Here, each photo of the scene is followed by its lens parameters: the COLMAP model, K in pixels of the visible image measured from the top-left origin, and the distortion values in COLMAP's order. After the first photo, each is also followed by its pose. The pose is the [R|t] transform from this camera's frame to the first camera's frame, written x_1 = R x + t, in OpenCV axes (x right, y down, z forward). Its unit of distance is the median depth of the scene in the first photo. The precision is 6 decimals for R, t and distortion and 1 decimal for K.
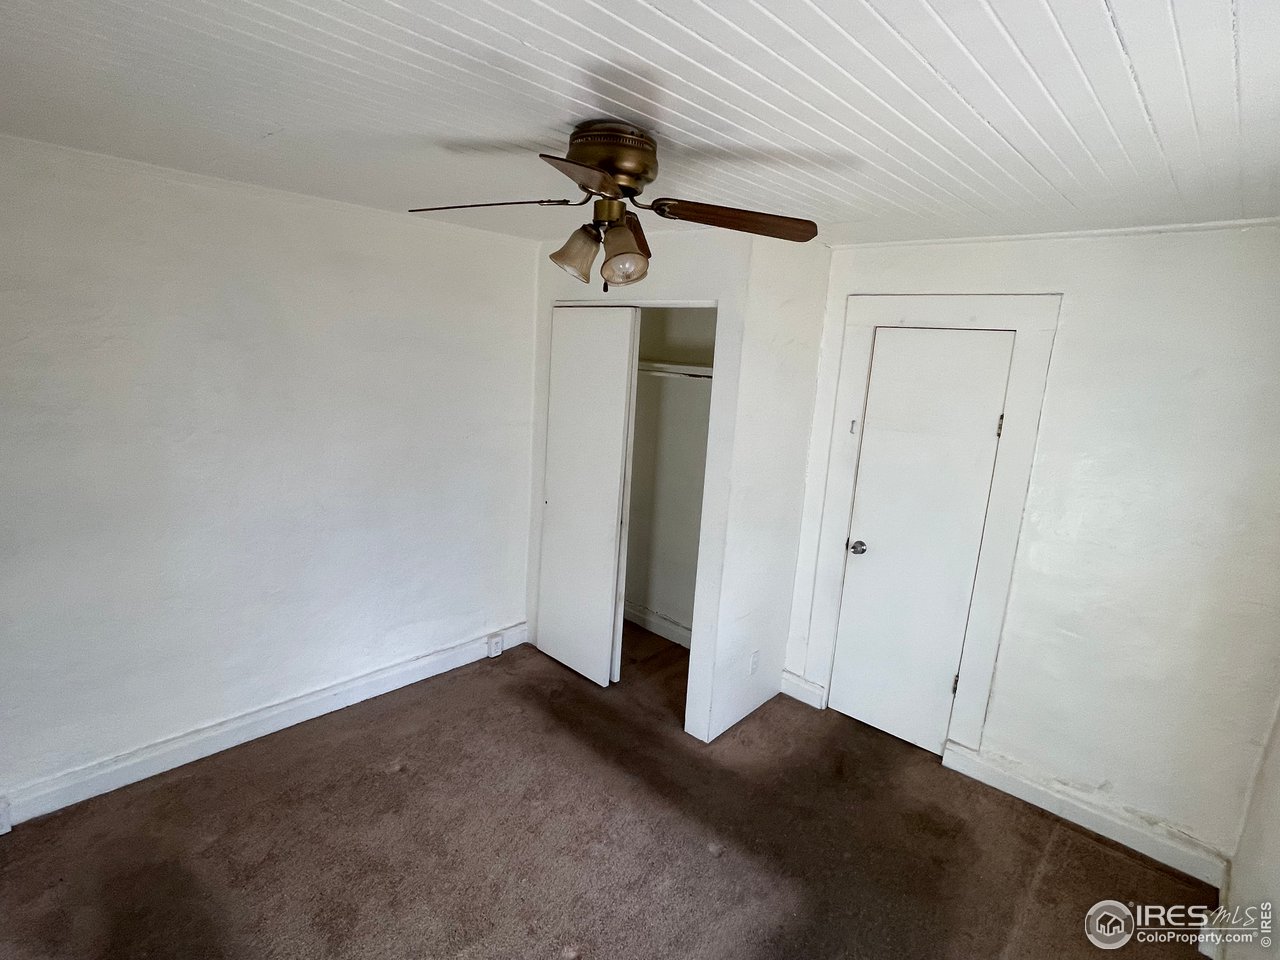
lens RADIAL K [[645.0, 0, 640.2], [0, 645.0, 478.2], [0, 0, 1]] dist [0.004443, 0.000176]
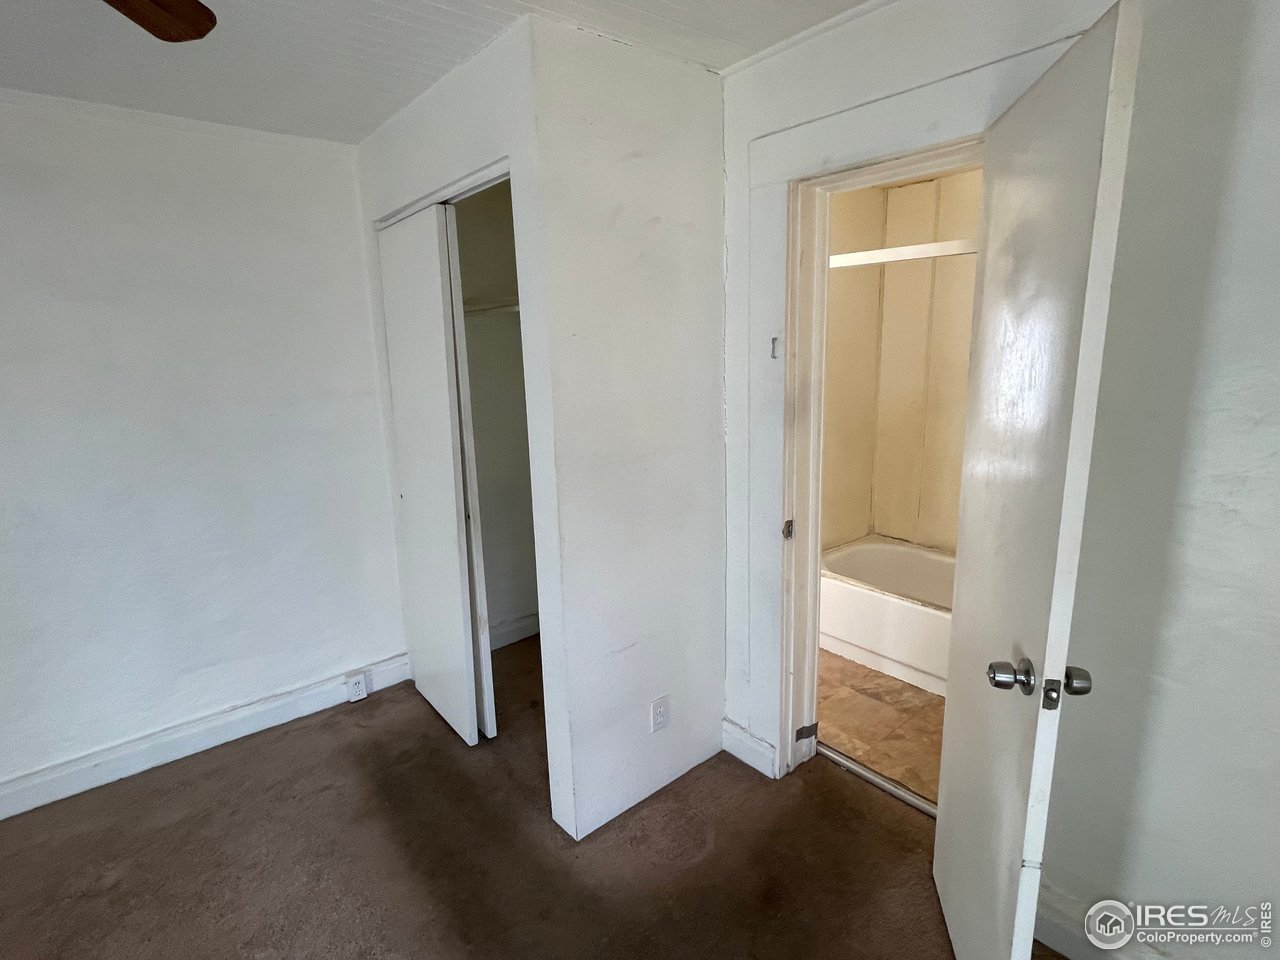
lens RADIAL K [[645.0, 0, 643.7], [0, 645.0, 478.4], [0, 0, 1]] dist [0.004443, 0.000176]
pose [[0.989913, -0.058024, -0.129252, 0.247559], [0.057382, 0.998314, -0.008689, 0.043030], [0.129538, 0.001185, 0.991574, 0.311260]]
